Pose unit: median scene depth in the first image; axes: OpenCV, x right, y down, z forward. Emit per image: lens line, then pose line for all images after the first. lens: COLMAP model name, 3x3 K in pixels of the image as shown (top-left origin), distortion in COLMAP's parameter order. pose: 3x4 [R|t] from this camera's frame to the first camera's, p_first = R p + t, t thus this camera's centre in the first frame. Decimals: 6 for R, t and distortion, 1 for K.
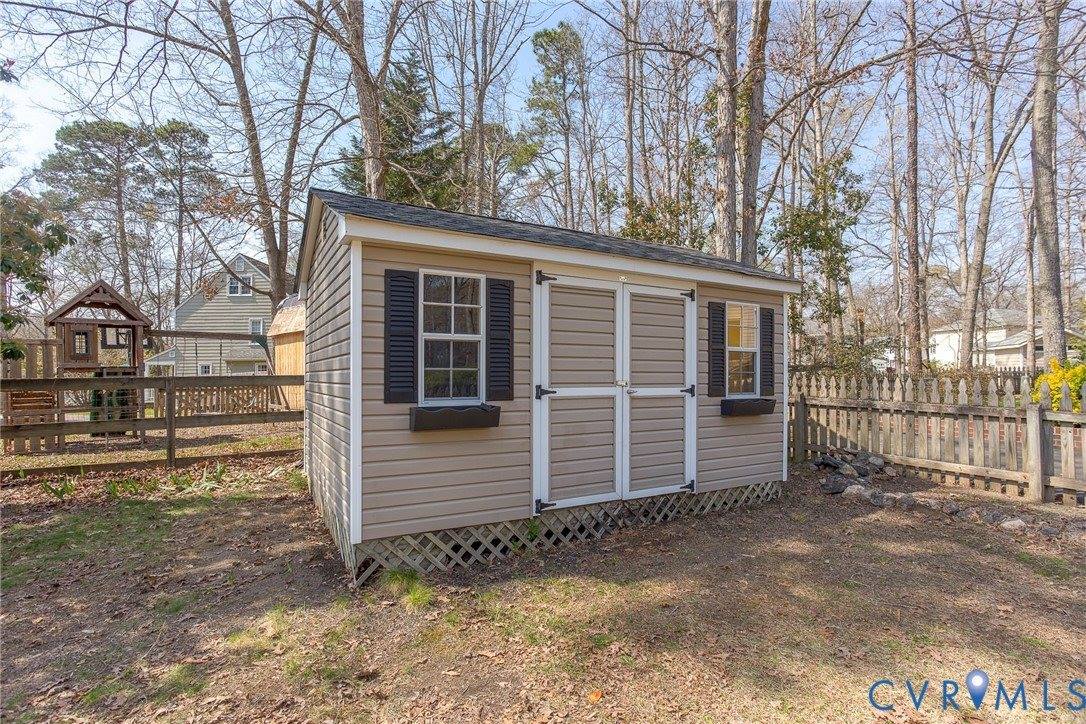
lens RADIAL K [[530.5, 0, 543.0], [0, 530.5, 364.5], [0, 0, 1]] dist [0.001499, 0.000312]
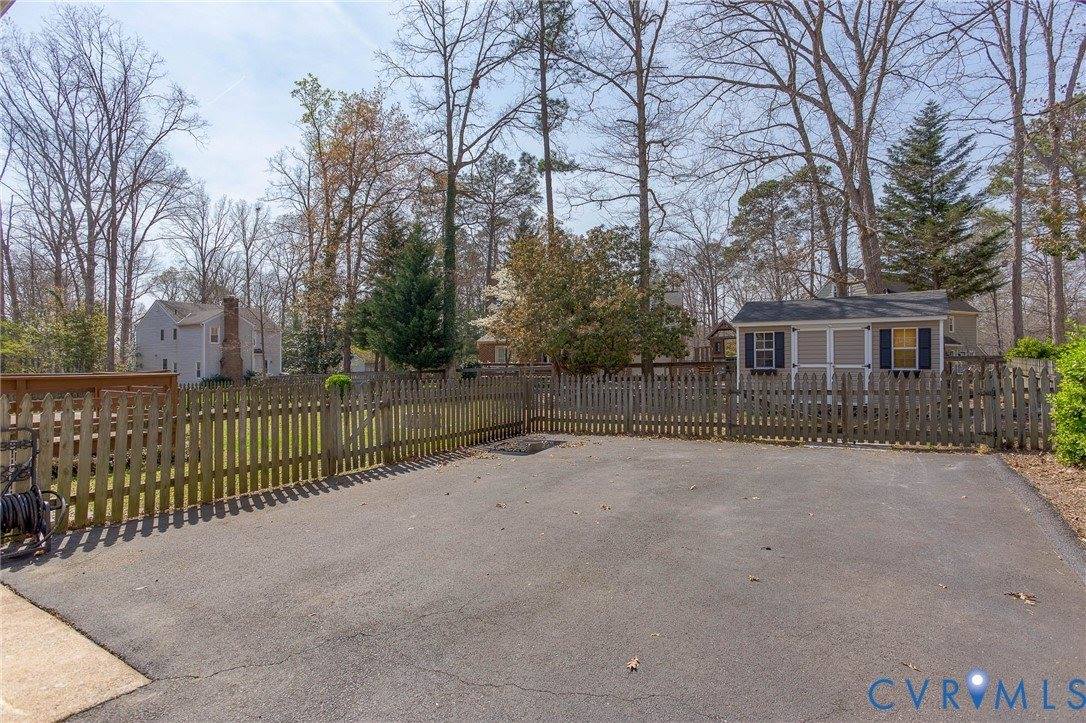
lens RADIAL K [[530.5, 0, 542.6], [0, 530.5, 359.0], [0, 0, 1]] dist [0.001499, 0.000312]
pose [[0.423136, -0.003797, -0.906058, 1.894068], [0.029184, 0.999529, 0.009441, -0.052986], [0.905596, -0.030437, 0.423048, -1.444769]]
